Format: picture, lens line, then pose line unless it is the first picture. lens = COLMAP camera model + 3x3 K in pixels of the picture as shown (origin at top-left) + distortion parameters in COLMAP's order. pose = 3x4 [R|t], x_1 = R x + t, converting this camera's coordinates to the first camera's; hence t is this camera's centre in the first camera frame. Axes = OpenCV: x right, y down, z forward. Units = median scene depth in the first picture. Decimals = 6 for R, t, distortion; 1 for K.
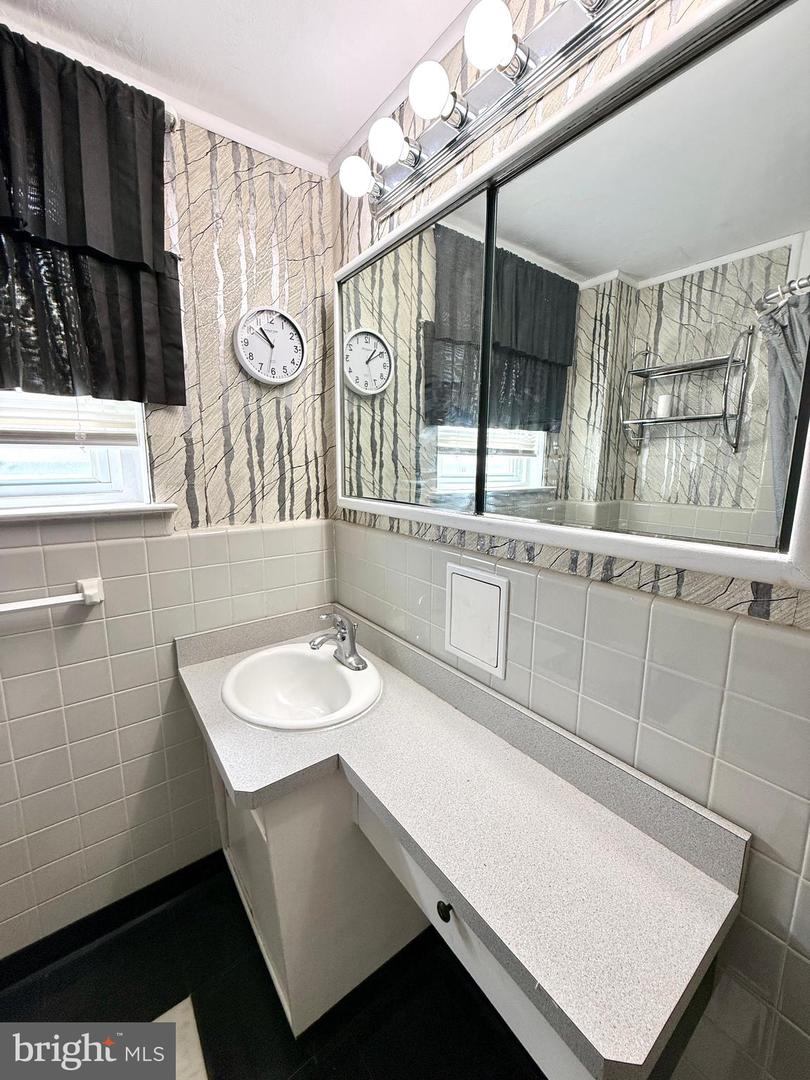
lens RADIAL K [[429.9, 0, 403.8], [0, 429.9, 532.9], [0, 0, 1]] dist [0.000508, -0.000605]
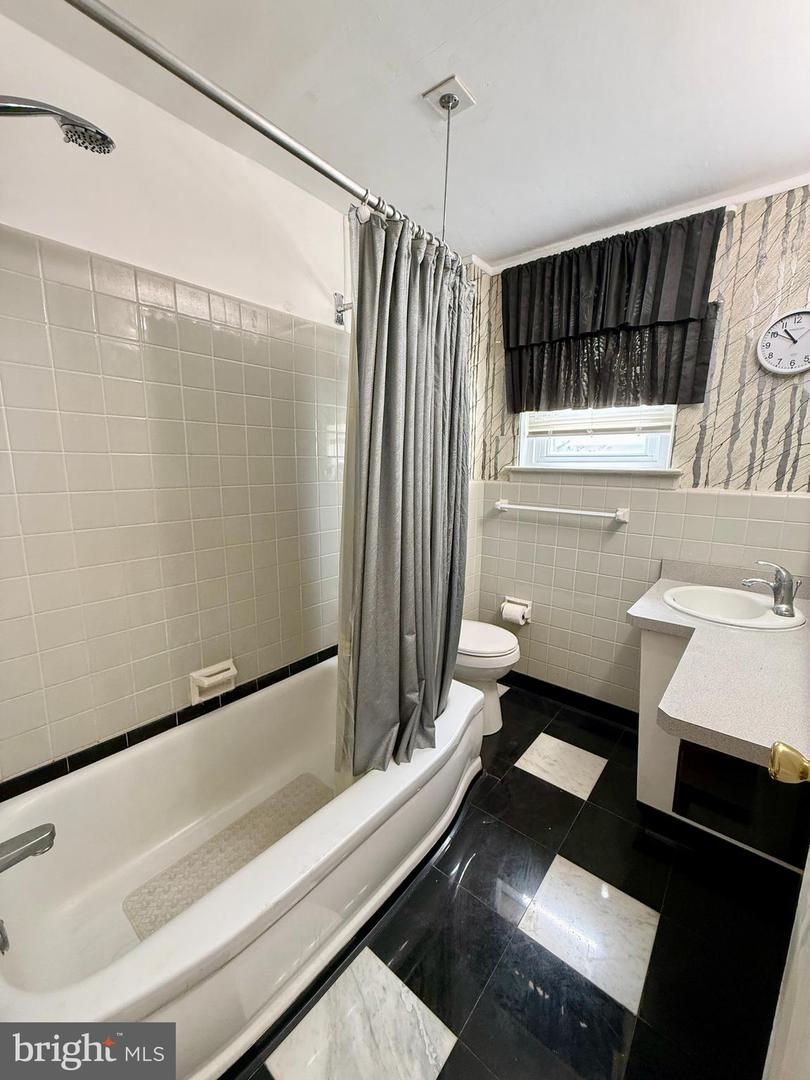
lens RADIAL K [[429.9, 0, 407.0], [0, 429.9, 537.4], [0, 0, 1]] dist [0.000508, -0.000605]
pose [[0.233868, 0.161376, -0.958782, 0.706599], [-0.177259, 0.976679, 0.121151, 0.149761], [0.955973, 0.141620, 0.257019, -0.273887]]
